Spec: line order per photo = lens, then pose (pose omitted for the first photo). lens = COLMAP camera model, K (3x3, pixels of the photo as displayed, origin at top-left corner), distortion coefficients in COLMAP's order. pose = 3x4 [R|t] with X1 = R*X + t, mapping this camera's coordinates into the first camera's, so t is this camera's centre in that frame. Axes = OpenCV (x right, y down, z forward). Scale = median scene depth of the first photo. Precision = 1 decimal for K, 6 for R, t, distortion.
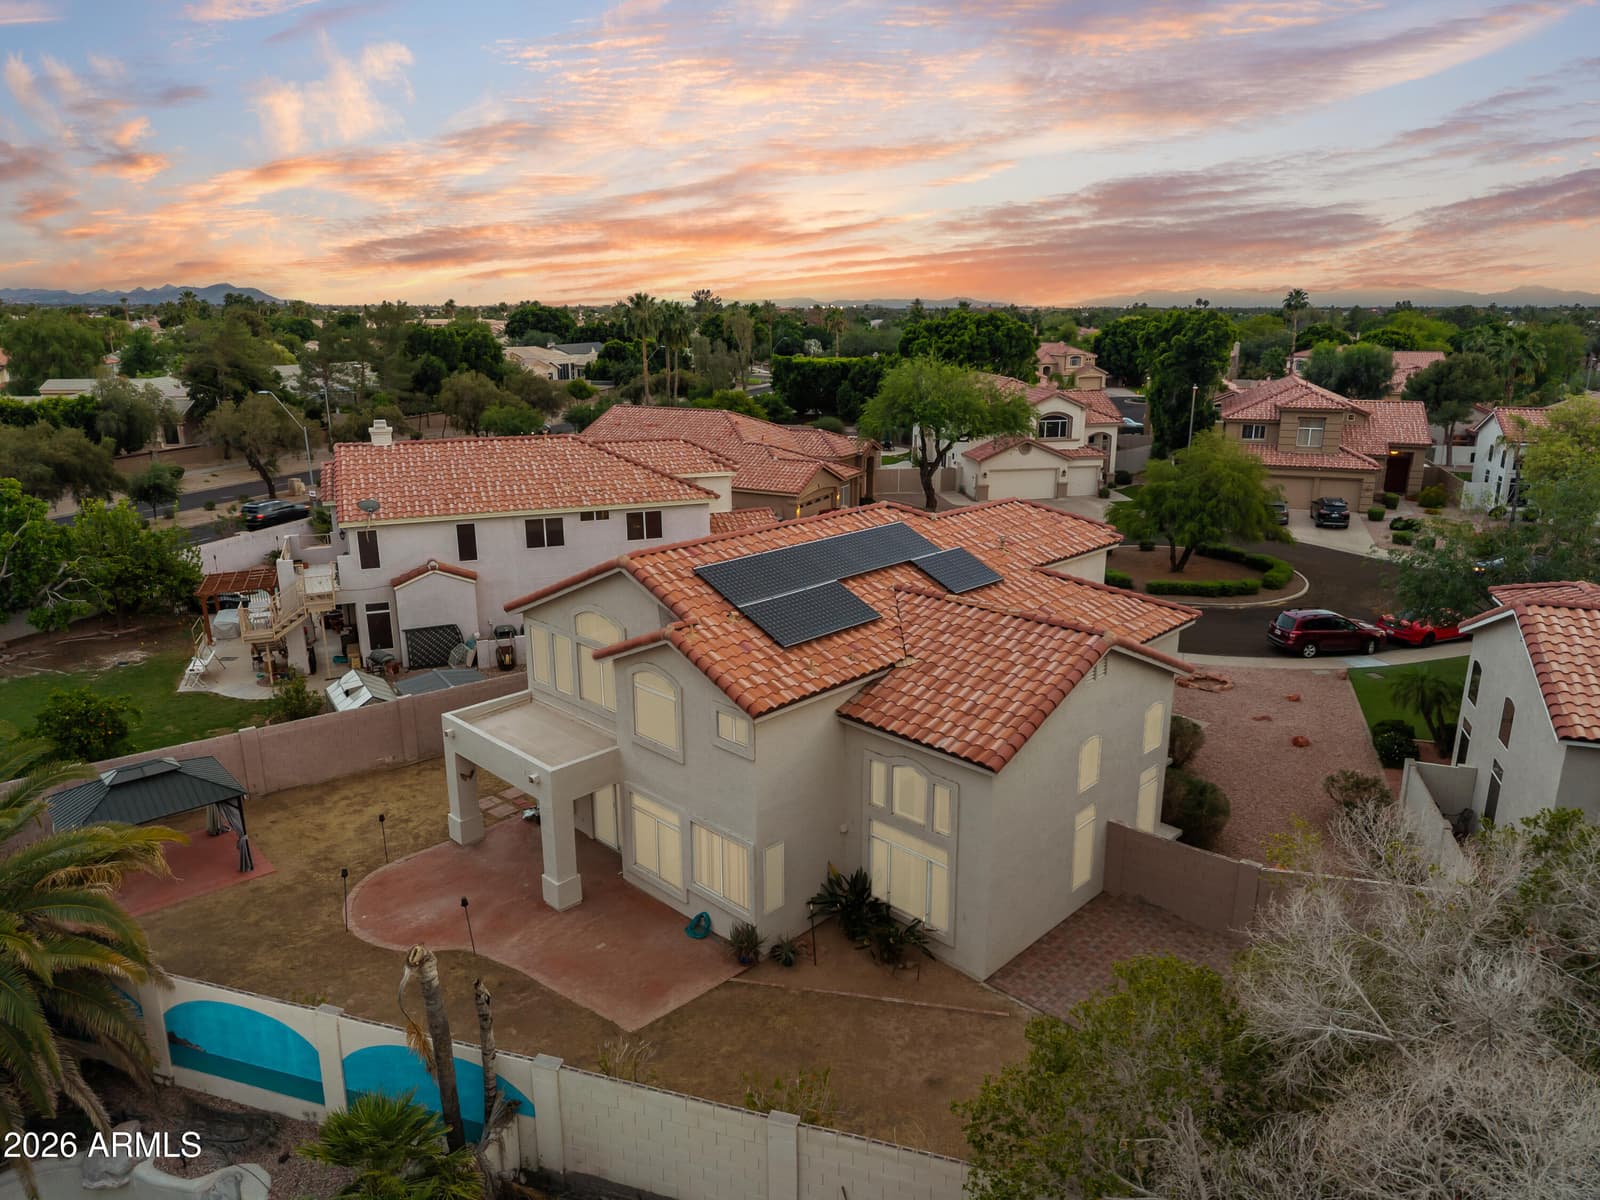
lens RADIAL K [[1068.7, 0, 797.6], [0, 1068.7, 597.3], [0, 0, 1]] dist [0.006482, -0.000938]
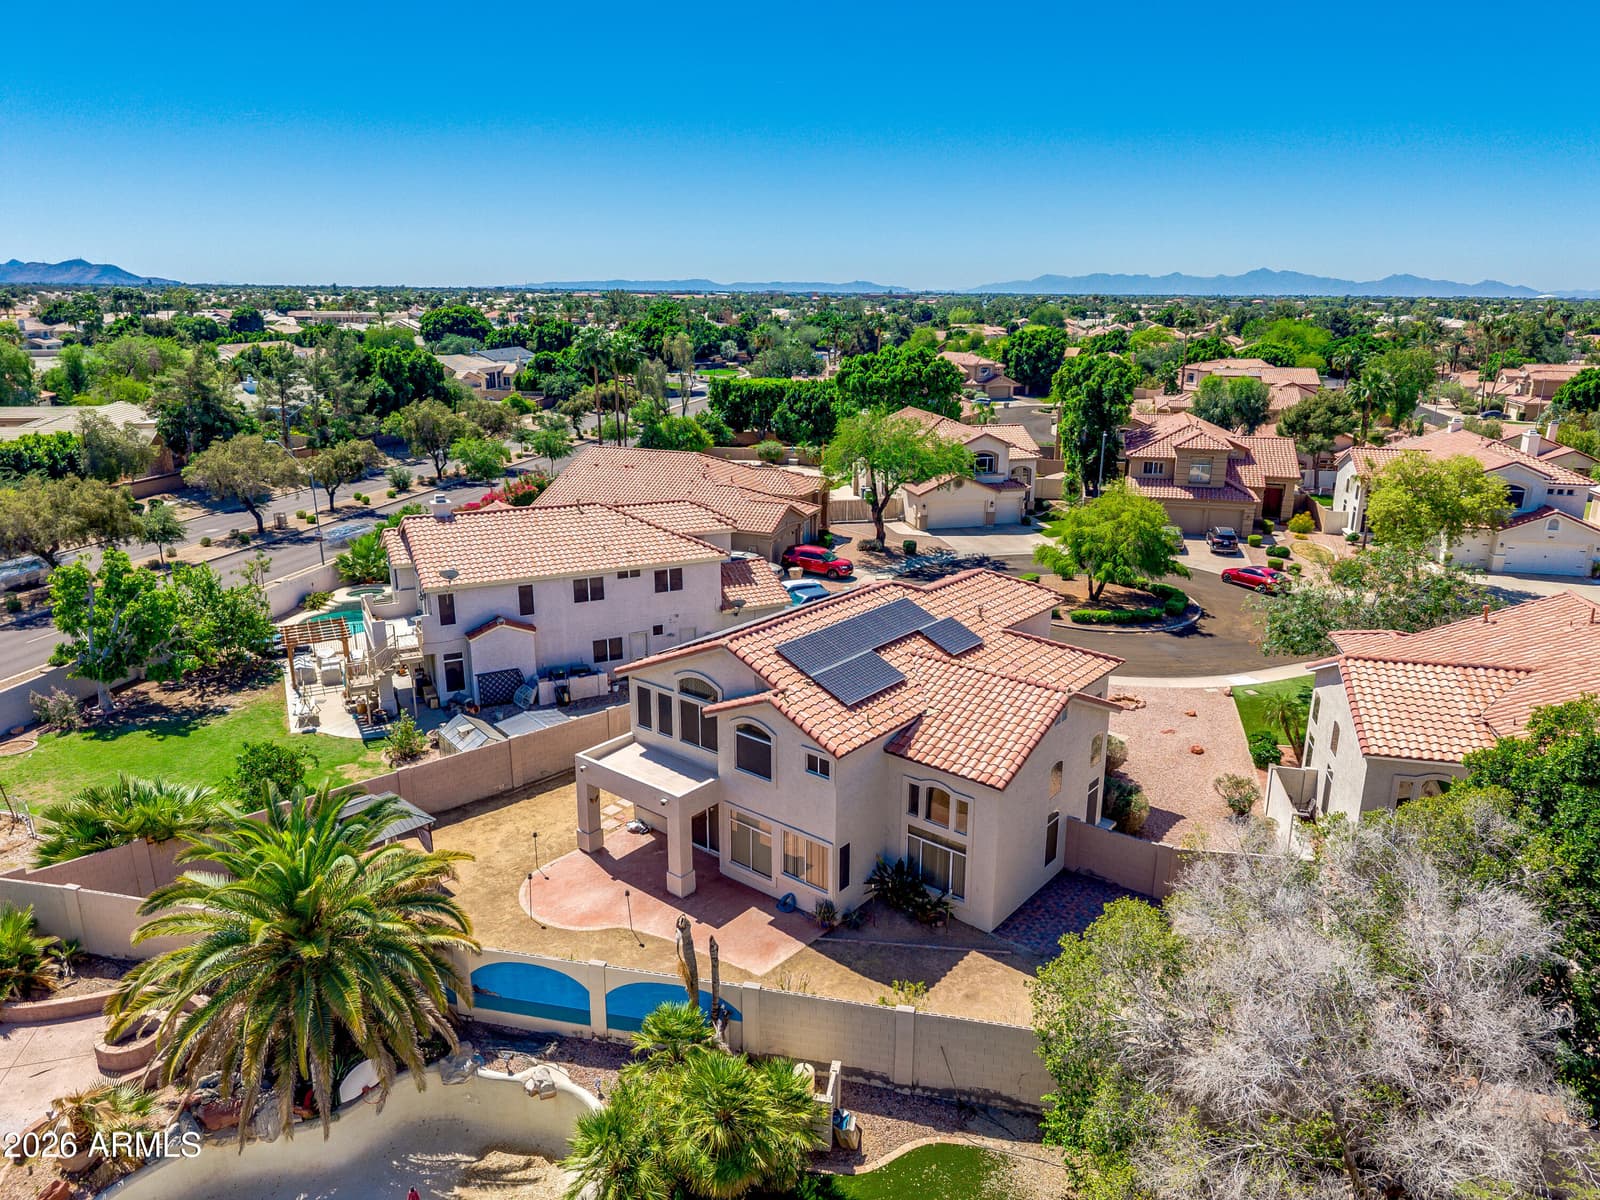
lens RADIAL K [[1068.7, 0, 797.6], [0, 1068.7, 597.3], [0, 0, 1]] dist [0.006482, -0.000938]
pose [[0.996219, -0.019444, 0.084668, -0.152911], [0.018592, 0.999768, 0.010831, -0.089069], [-0.084859, -0.009216, 0.996350, -0.322125]]
